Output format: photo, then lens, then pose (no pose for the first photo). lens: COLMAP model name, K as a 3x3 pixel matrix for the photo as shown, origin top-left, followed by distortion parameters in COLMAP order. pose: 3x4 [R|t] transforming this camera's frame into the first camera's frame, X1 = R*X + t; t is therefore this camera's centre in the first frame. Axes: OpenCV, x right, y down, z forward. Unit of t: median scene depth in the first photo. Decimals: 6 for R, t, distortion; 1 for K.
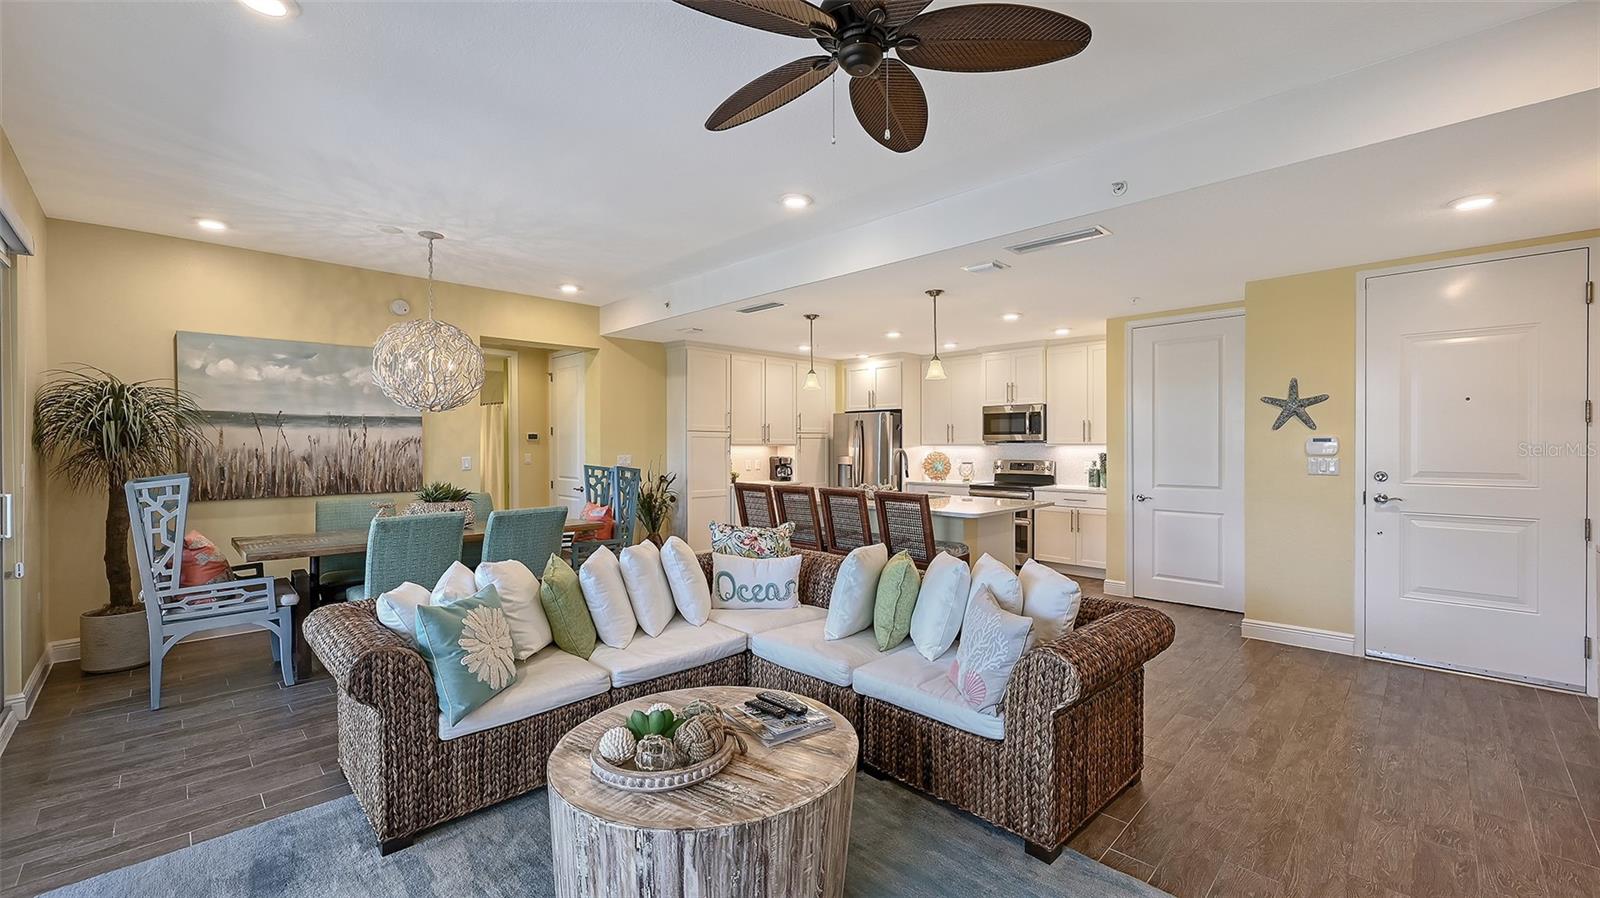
lens RADIAL K [[636.0, 0, 822.3], [0, 636.0, 450.7], [0, 0, 1]] dist [-0.002358, 0.000138]
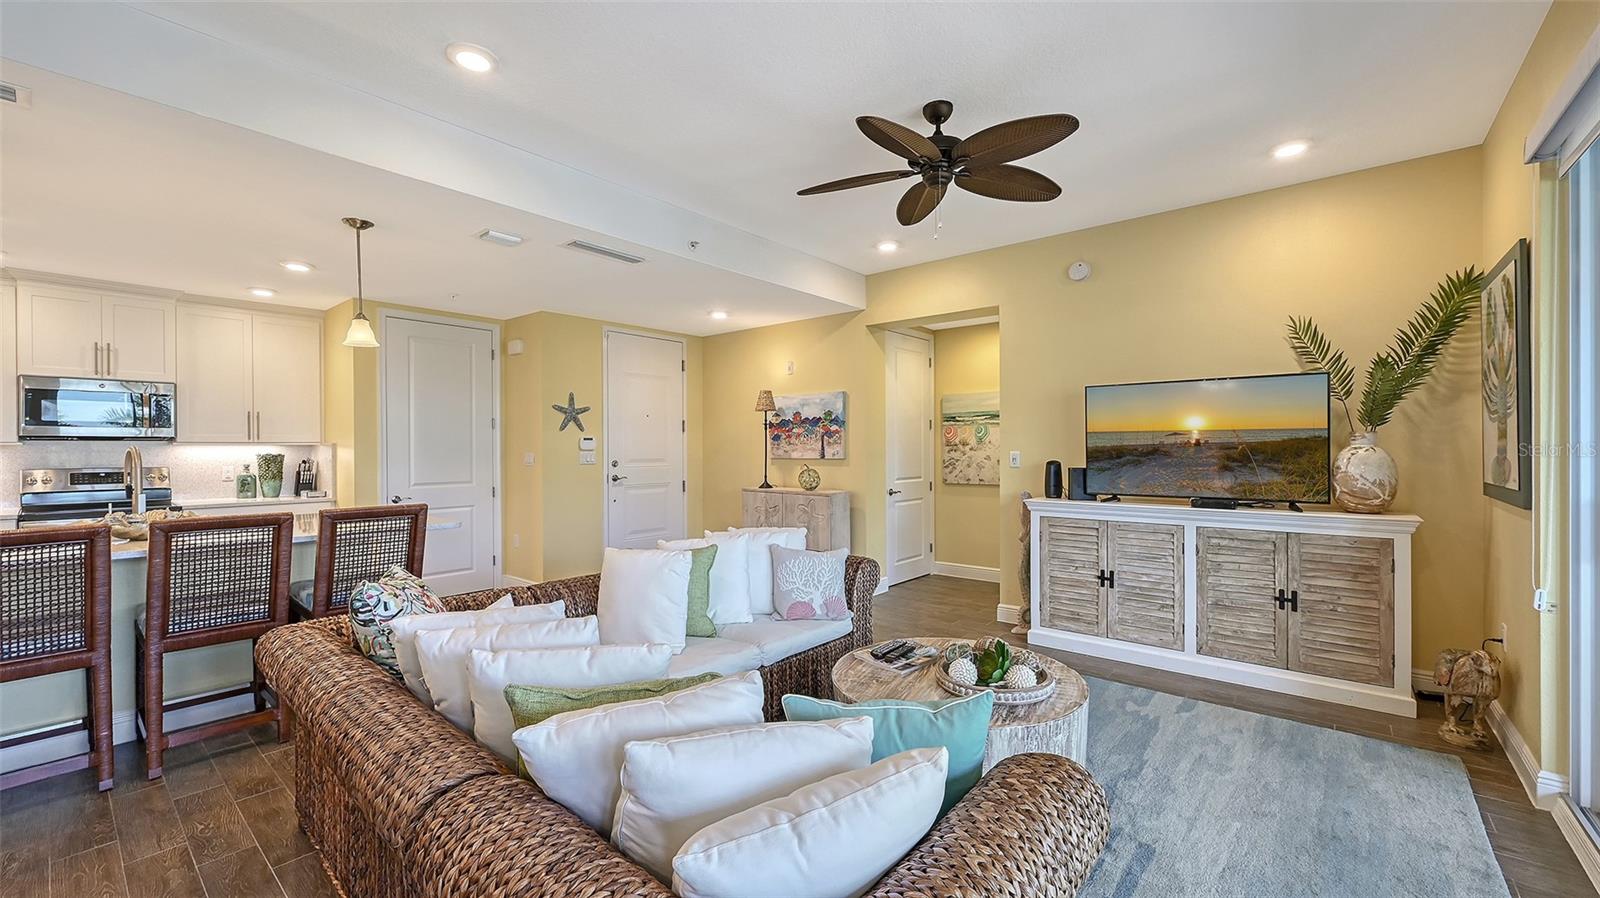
lens RADIAL K [[636.0, 0, 797.2], [0, 636.0, 447.8], [0, 0, 1]] dist [-0.002358, 0.000138]
pose [[-0.070817, 0.001845, 0.997488, -0.522327], [0.013519, 0.999908, -0.000889, 0.007526], [-0.997398, 0.013422, -0.070836, 0.522600]]
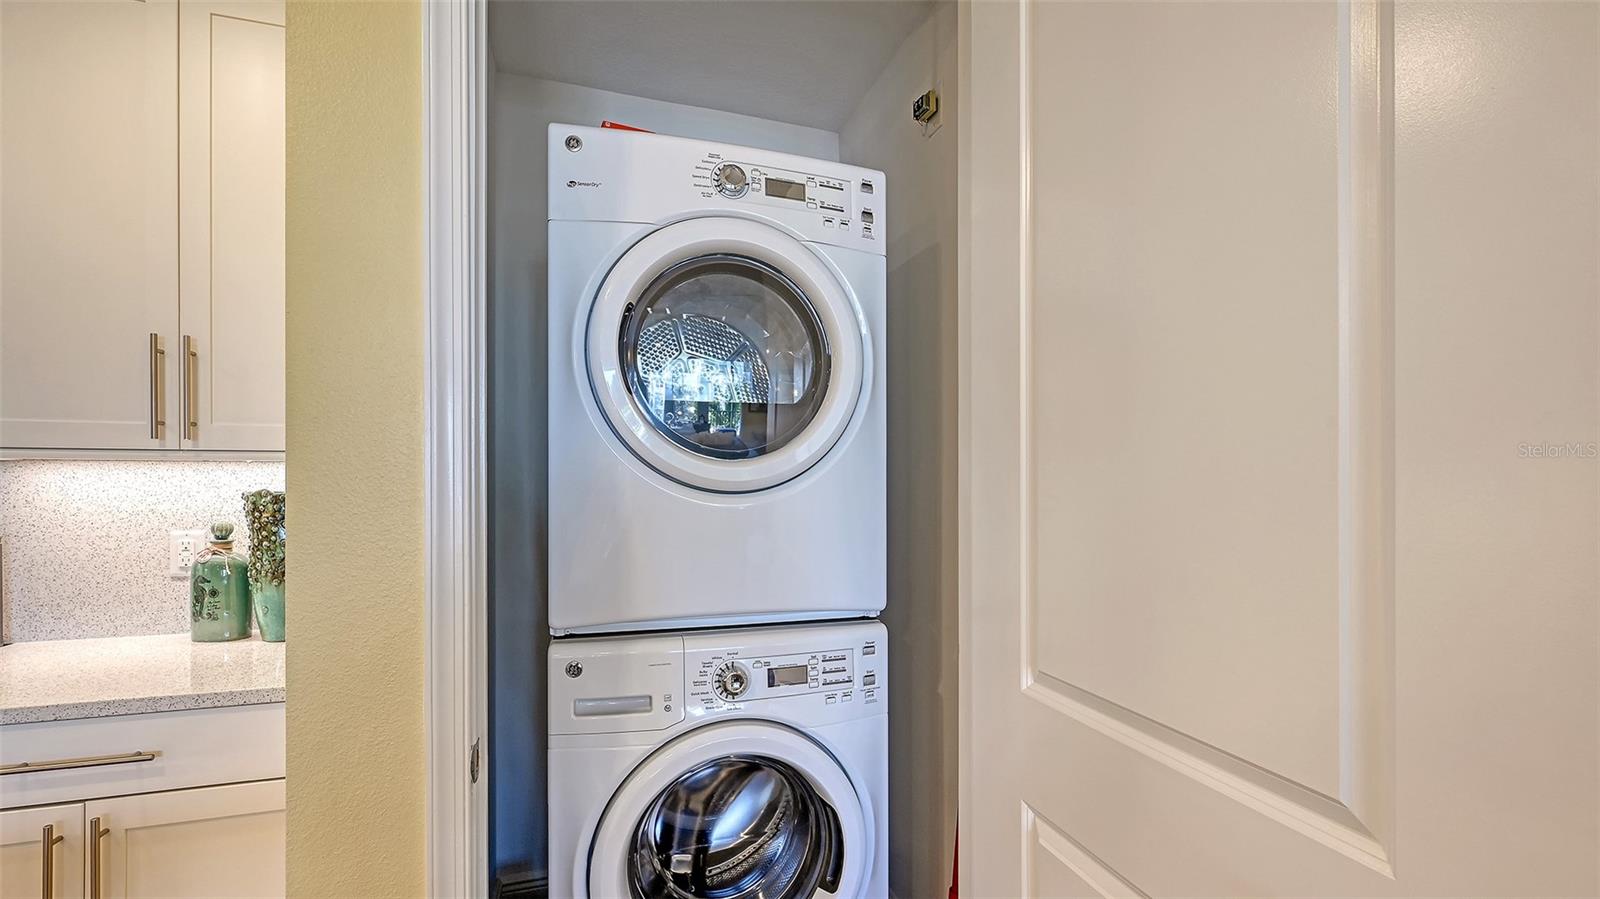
lens RADIAL K [[636.0, 0, 820.5], [0, 636.0, 490.4], [0, 0, 1]] dist [-0.002358, 0.000138]
pose [[0.424346, -0.000848, 0.905500, 0.417380], [0.006012, 0.999980, -0.001880, 0.006376], [-0.905480, 0.006242, 0.424342, 0.944475]]
